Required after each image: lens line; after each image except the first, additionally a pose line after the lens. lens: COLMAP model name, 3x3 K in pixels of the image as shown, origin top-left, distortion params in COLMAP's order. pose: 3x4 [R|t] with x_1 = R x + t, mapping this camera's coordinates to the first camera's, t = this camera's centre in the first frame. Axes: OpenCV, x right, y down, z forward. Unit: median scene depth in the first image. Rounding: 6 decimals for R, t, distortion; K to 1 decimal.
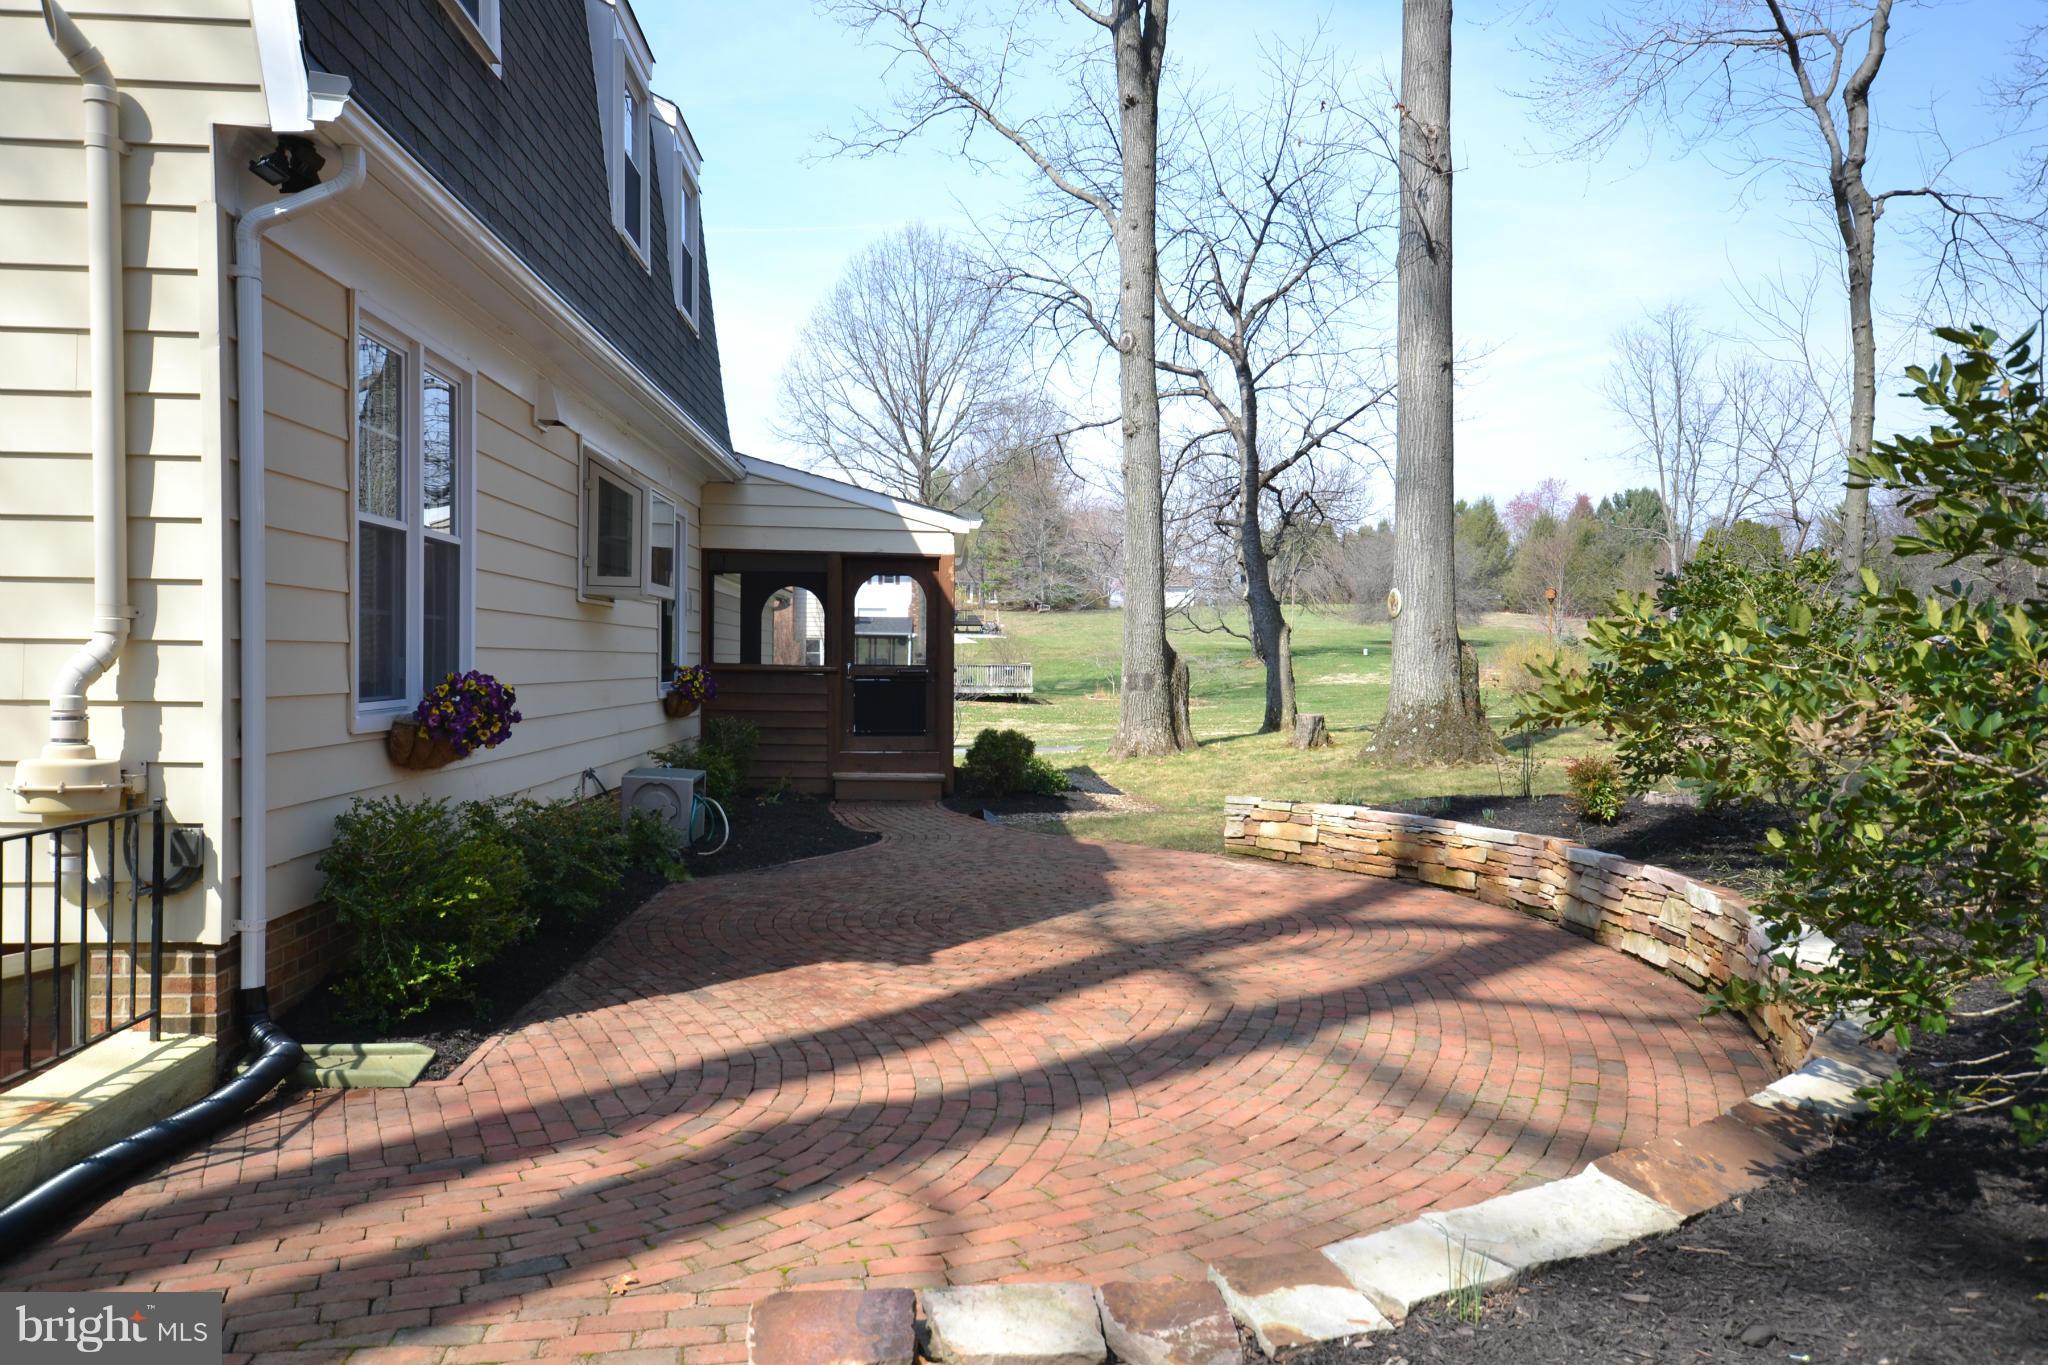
lens RADIAL K [[1514.6, 0, 1024.4], [0, 1514.6, 667.5], [0, 0, 1]] dist [0.008931, 0.004602]
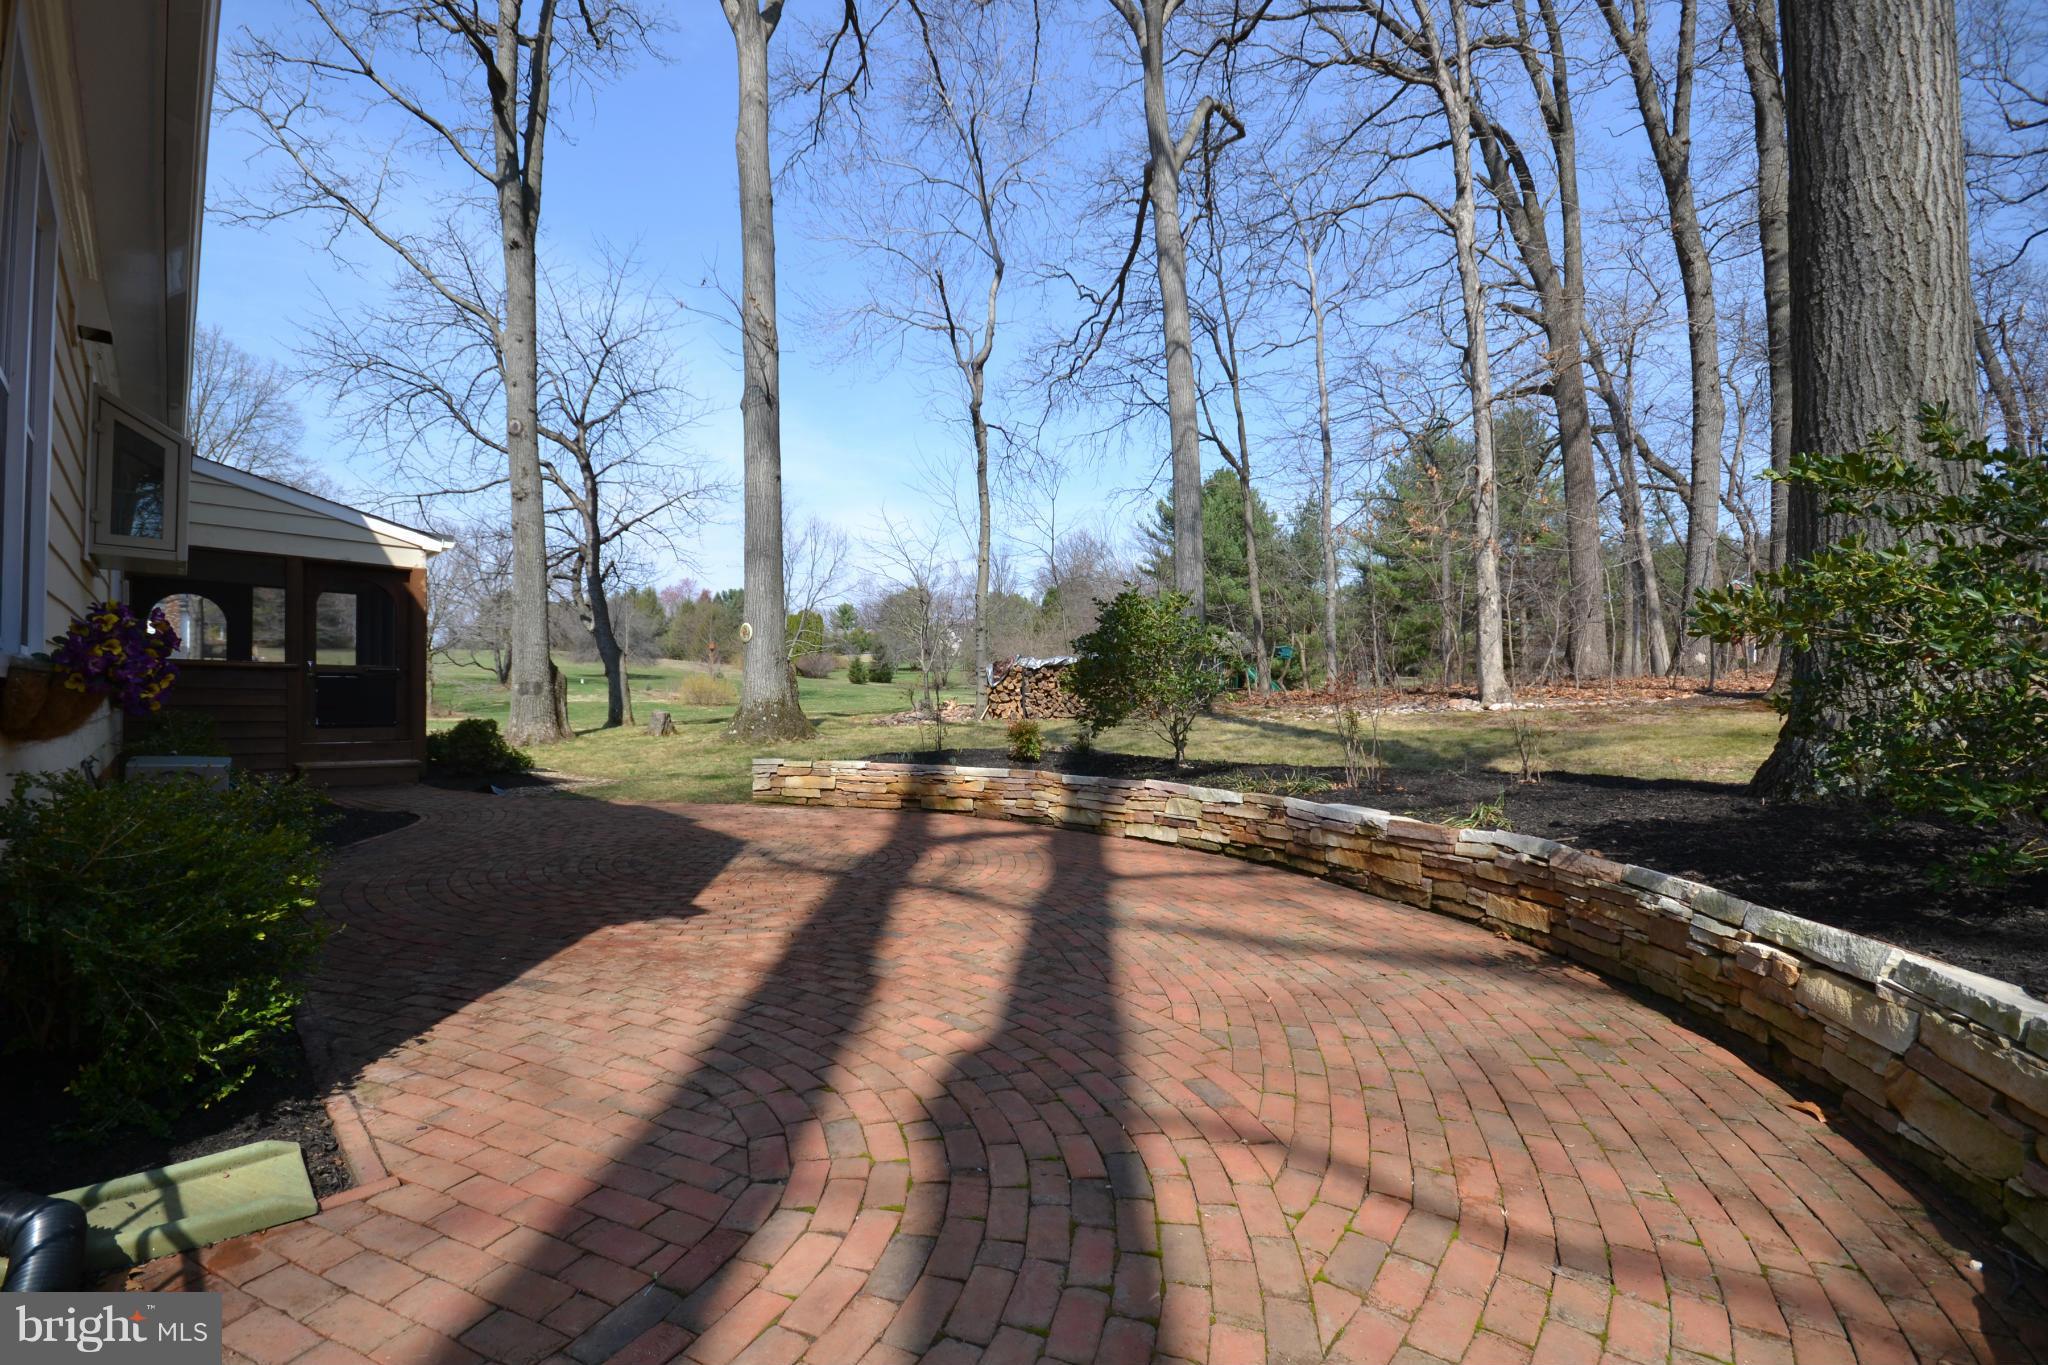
lens RADIAL K [[904.9, 0, 1018.2], [0, 904.9, 698.8], [0, 0, 1]] dist [-0.009462, -0.000427]
pose [[0.761076, -0.000903, 0.648662, -0.124640], [-0.001368, 0.999995, 0.002998, 0.018102], [-0.648661, -0.003169, 0.761071, 0.154927]]
